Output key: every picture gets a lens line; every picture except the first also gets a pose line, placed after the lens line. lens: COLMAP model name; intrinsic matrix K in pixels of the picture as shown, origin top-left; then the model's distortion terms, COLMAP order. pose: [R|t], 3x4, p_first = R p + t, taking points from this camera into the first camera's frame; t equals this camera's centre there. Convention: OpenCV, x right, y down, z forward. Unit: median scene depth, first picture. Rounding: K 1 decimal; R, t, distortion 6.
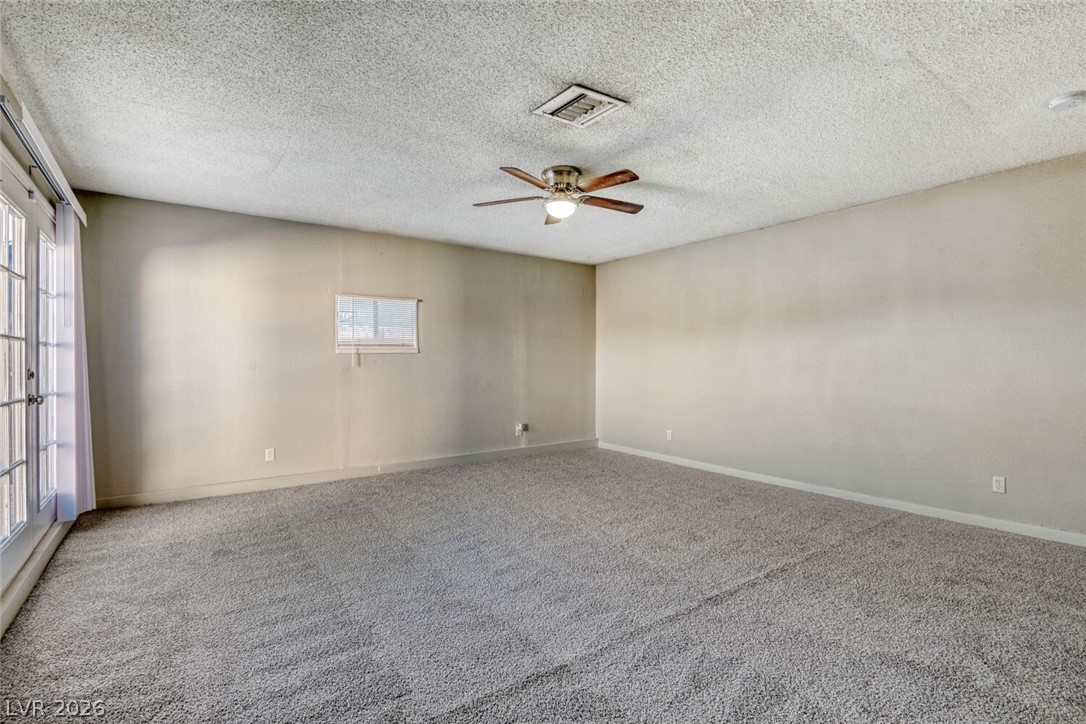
lens RADIAL K [[506.8, 0, 545.0], [0, 506.8, 366.3], [0, 0, 1]] dist [0.026304, -0.019264]
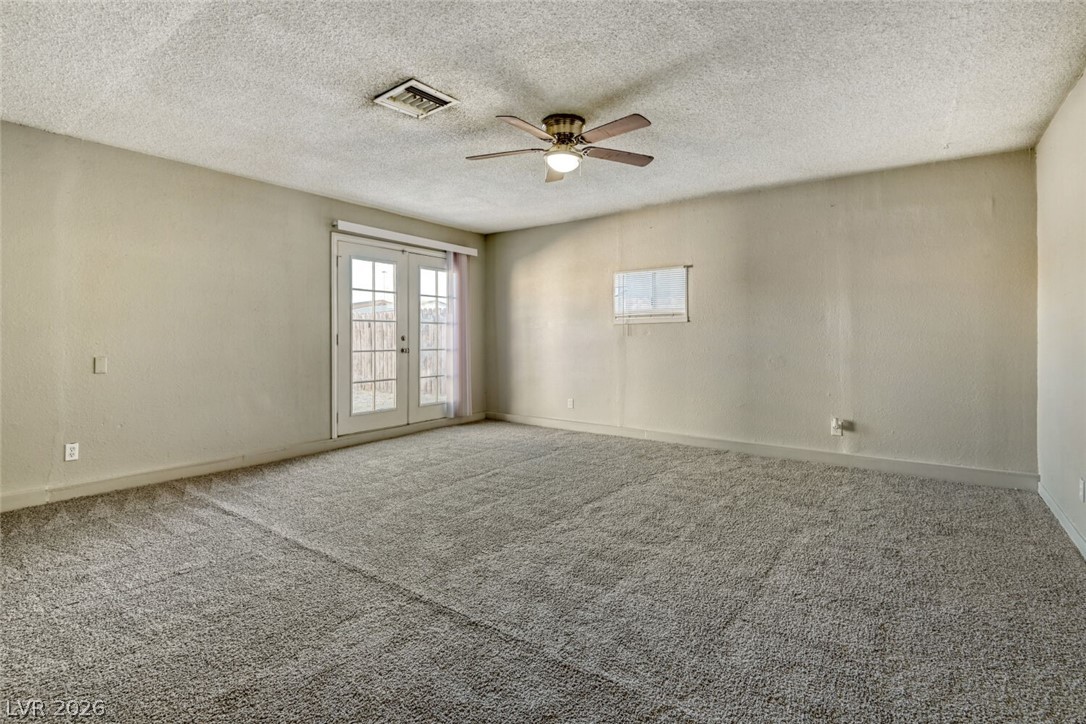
lens RADIAL K [[524.6, 0, 540.3], [0, 524.6, 335.4], [0, 0, 1]] dist [0.001133, -0.000211]
pose [[0.299109, 0.000050, -0.954219, 0.639111], [-0.006198, 0.999979, -0.001891, 0.002642], [0.954199, 0.006480, 0.299103, 0.472050]]
